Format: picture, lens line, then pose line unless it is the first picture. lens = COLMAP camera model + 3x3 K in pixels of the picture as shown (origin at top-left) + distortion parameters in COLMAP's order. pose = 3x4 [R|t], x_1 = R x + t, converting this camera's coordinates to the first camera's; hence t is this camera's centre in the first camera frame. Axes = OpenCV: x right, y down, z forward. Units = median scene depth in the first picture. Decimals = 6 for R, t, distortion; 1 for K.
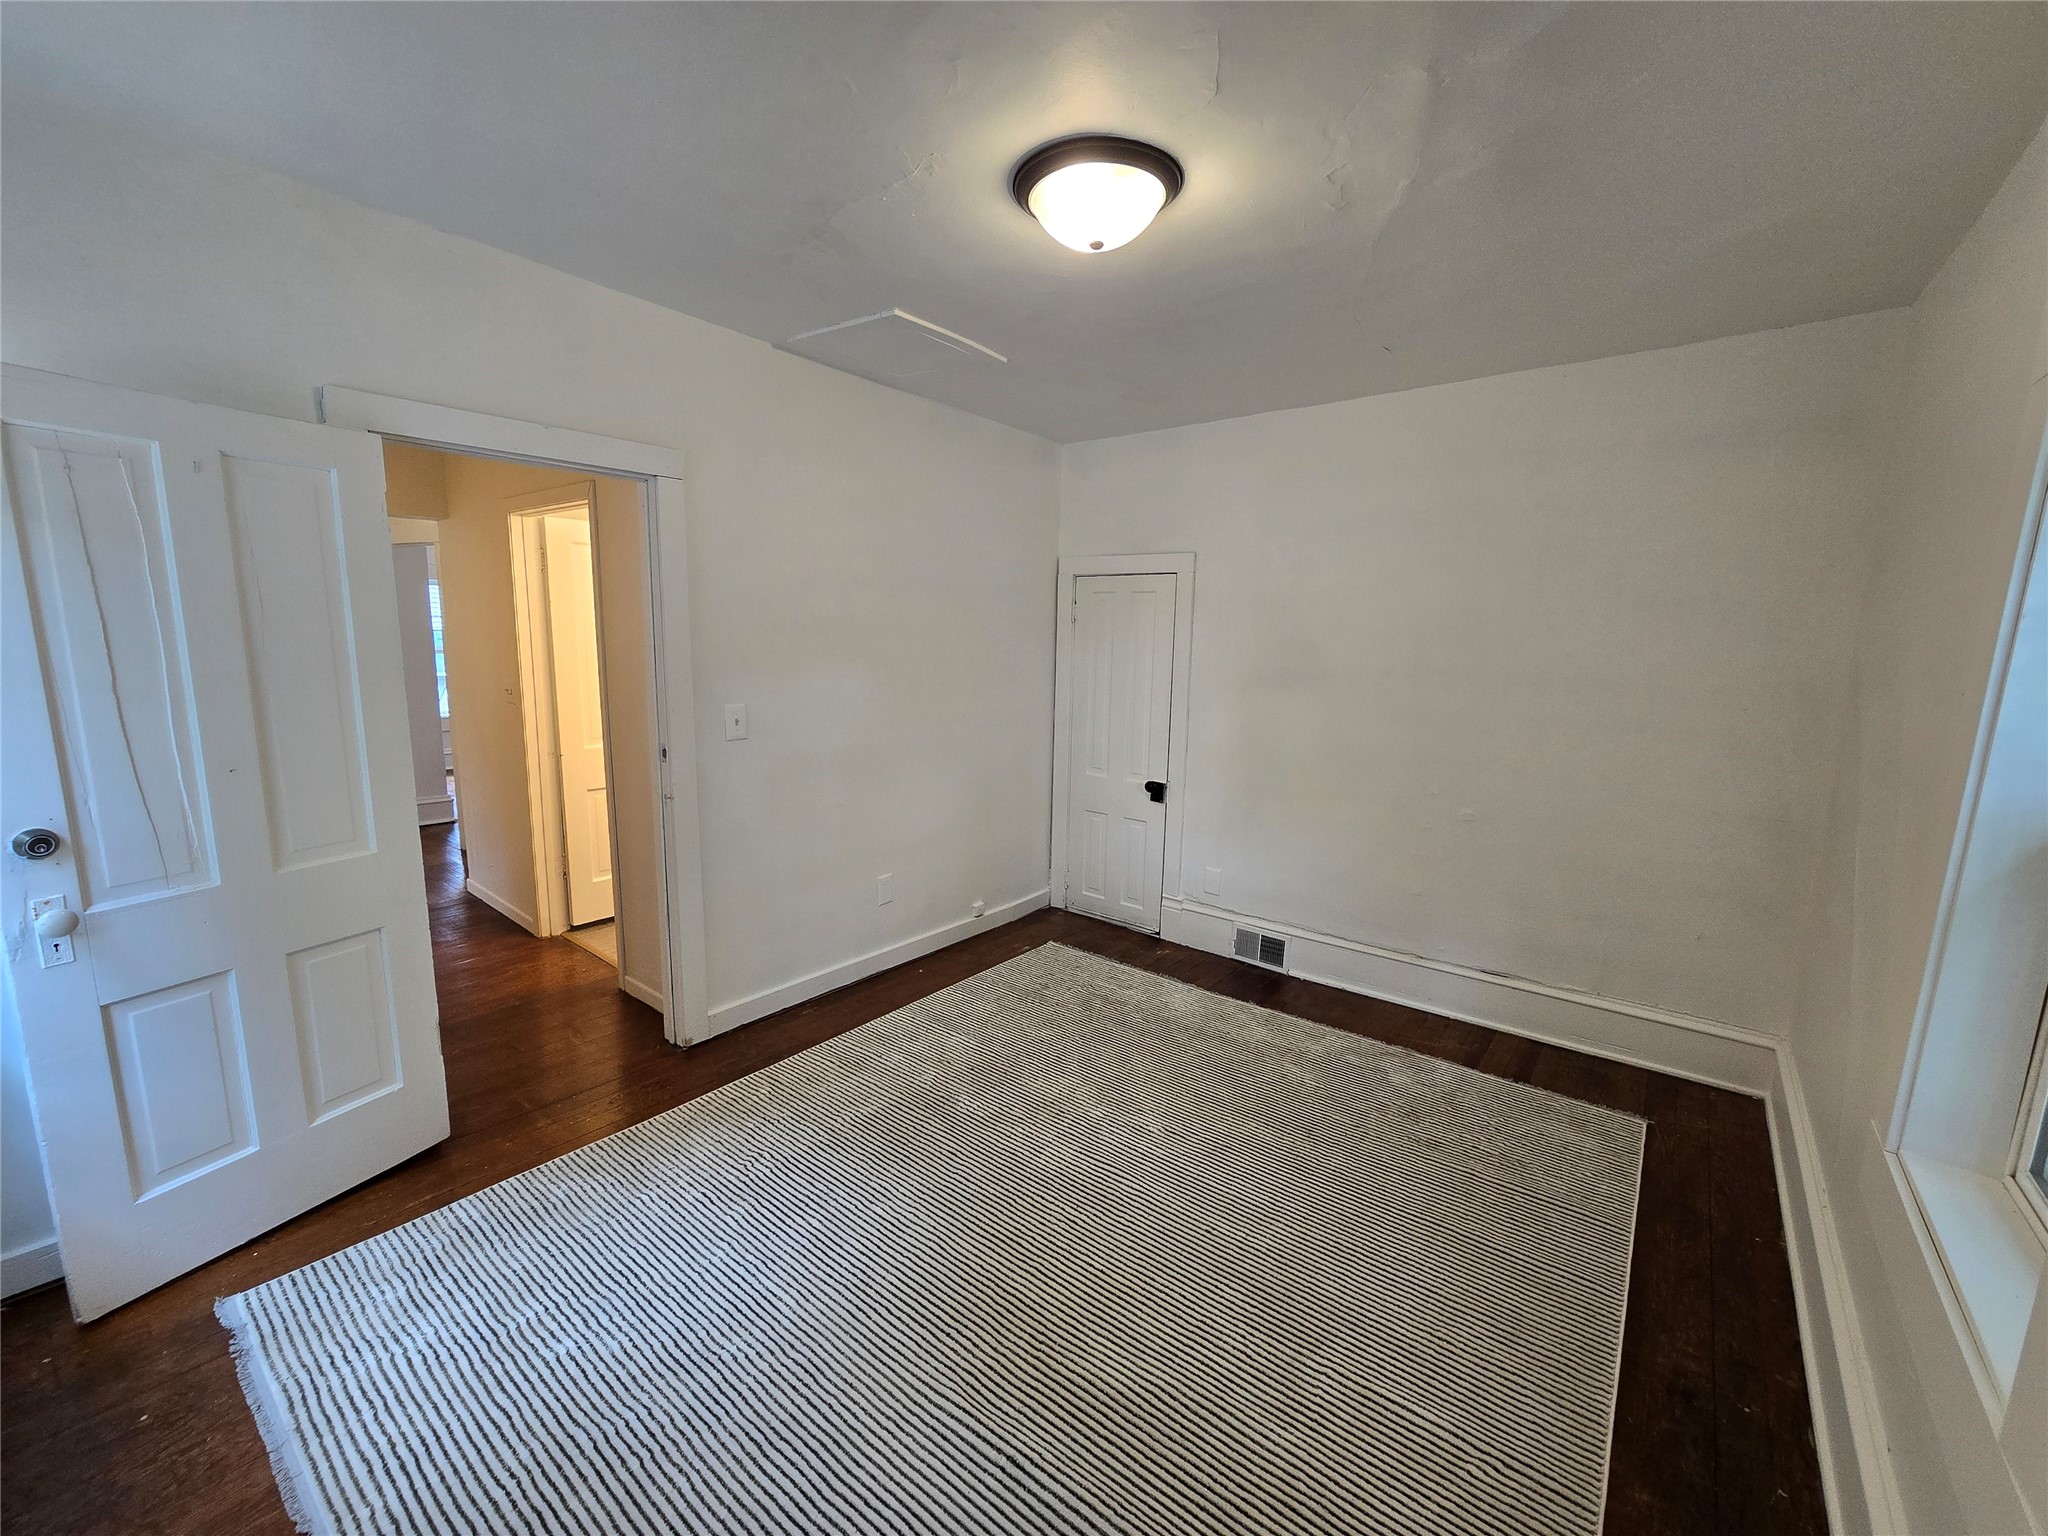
lens RADIAL K [[822.5, 0, 1026.5], [0, 822.5, 776.4], [0, 0, 1]] dist [-0.002085, -0.000129]
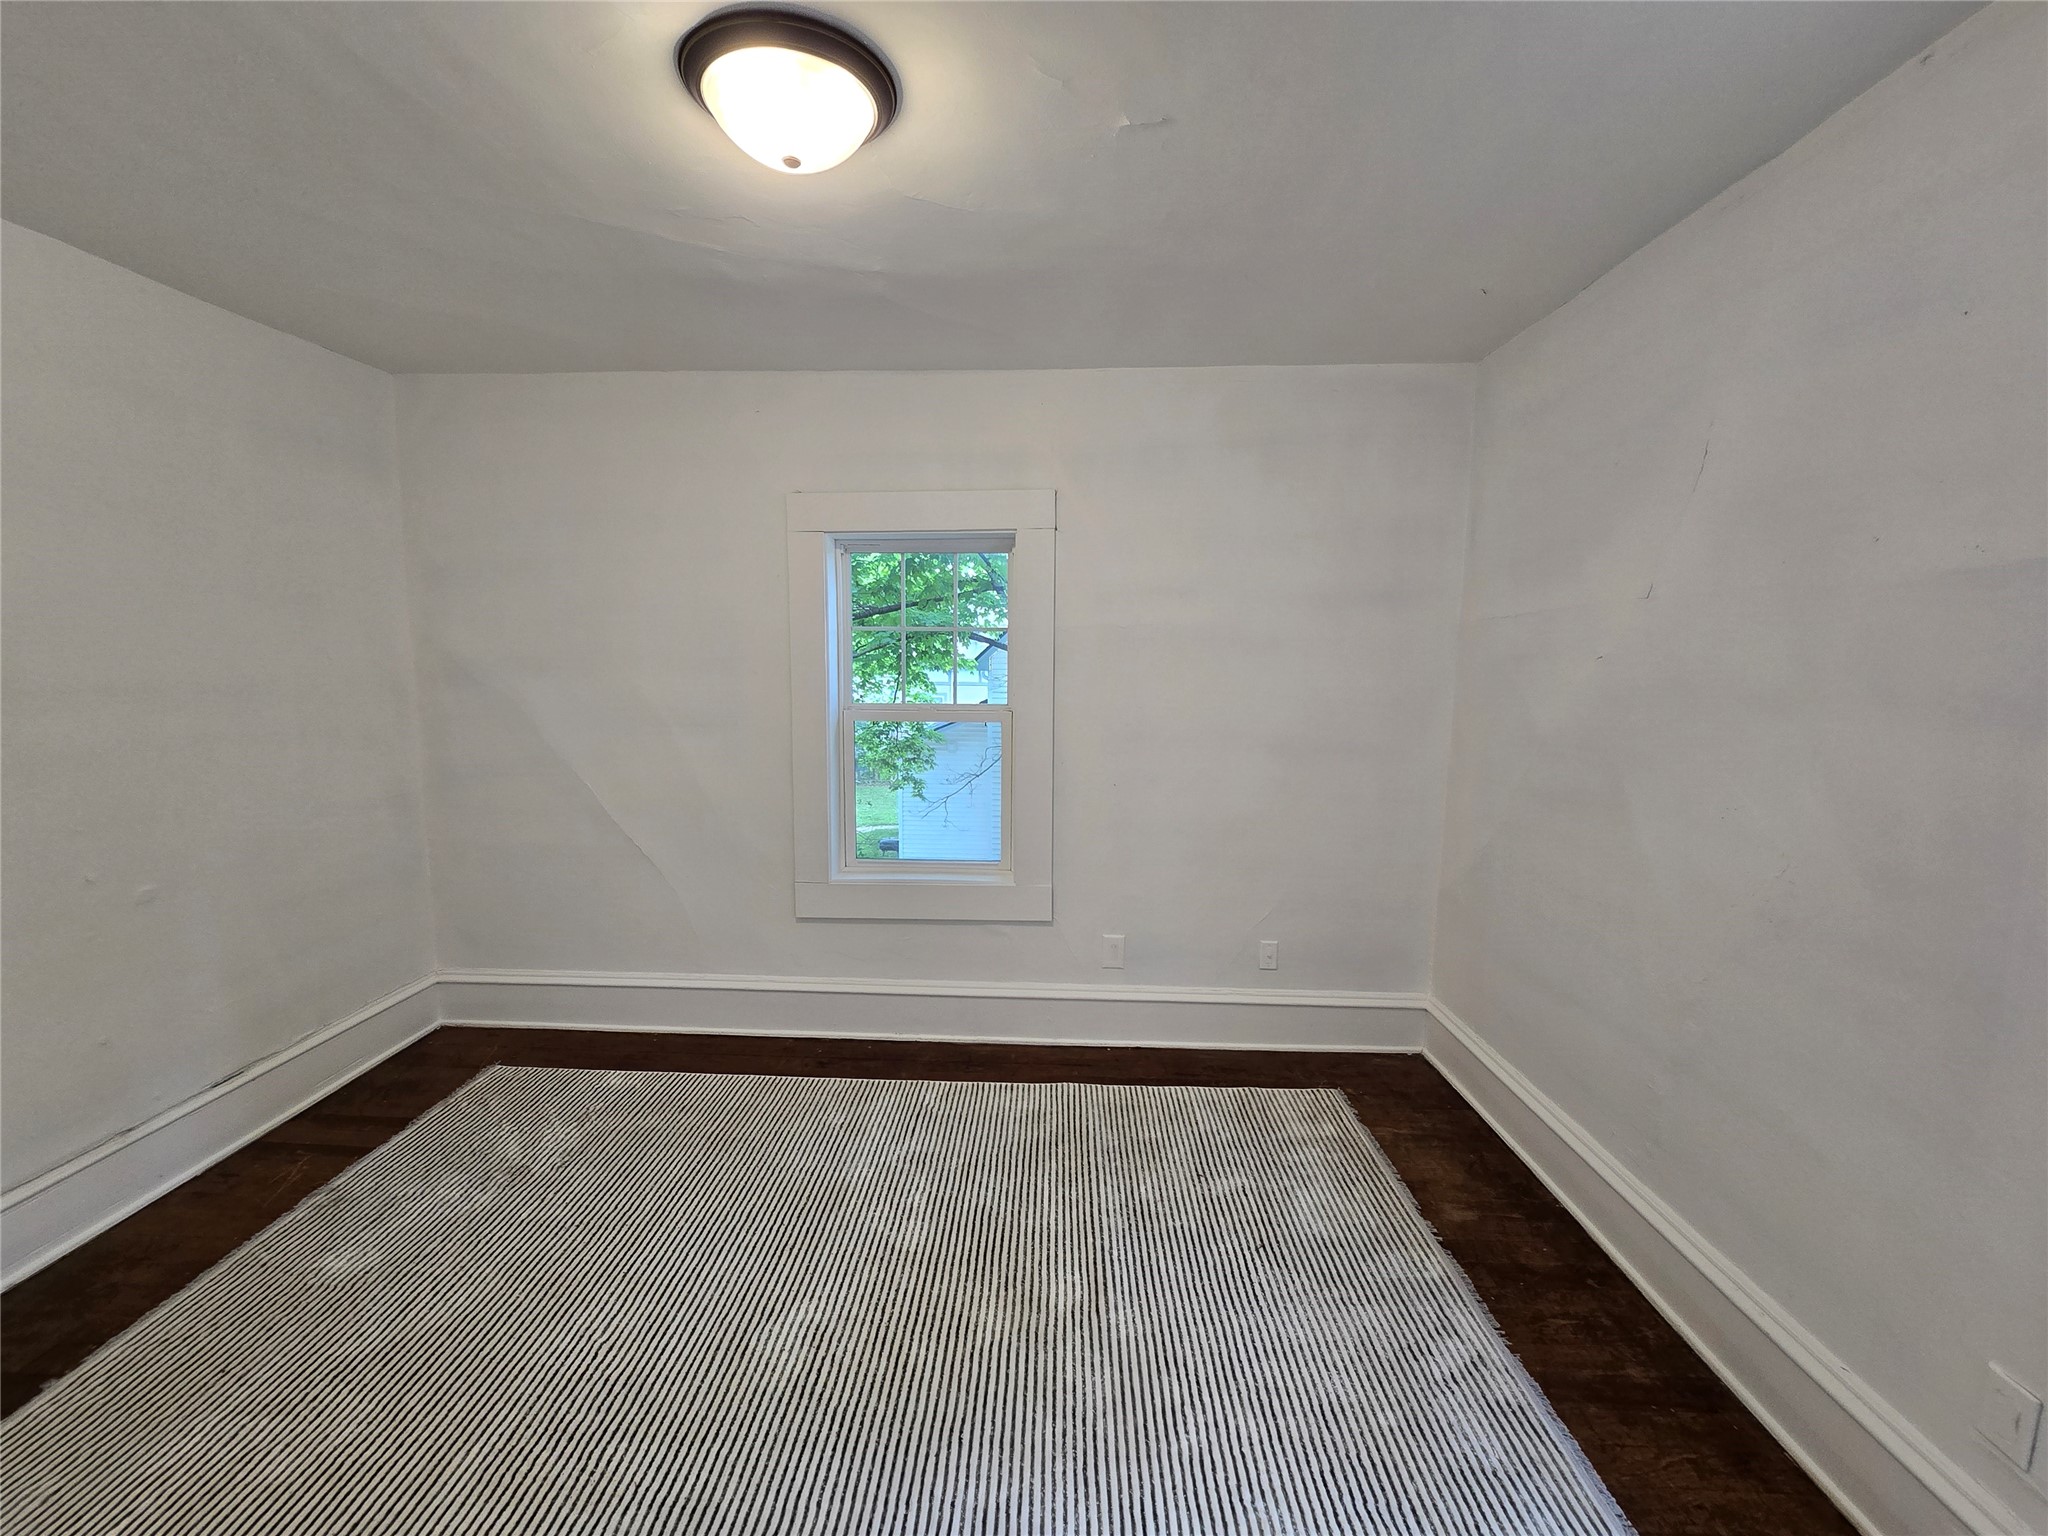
lens RADIAL K [[838.8, 0, 1018.9], [0, 838.8, 770.6], [0, 0, 1]] dist [-0.002496, -0.000047]
pose [[-0.581328, -0.132007, 0.802890, -0.466714], [0.113260, 0.964017, 0.240505, -0.145045], [-0.805748, 0.230748, -0.545459, 0.840665]]
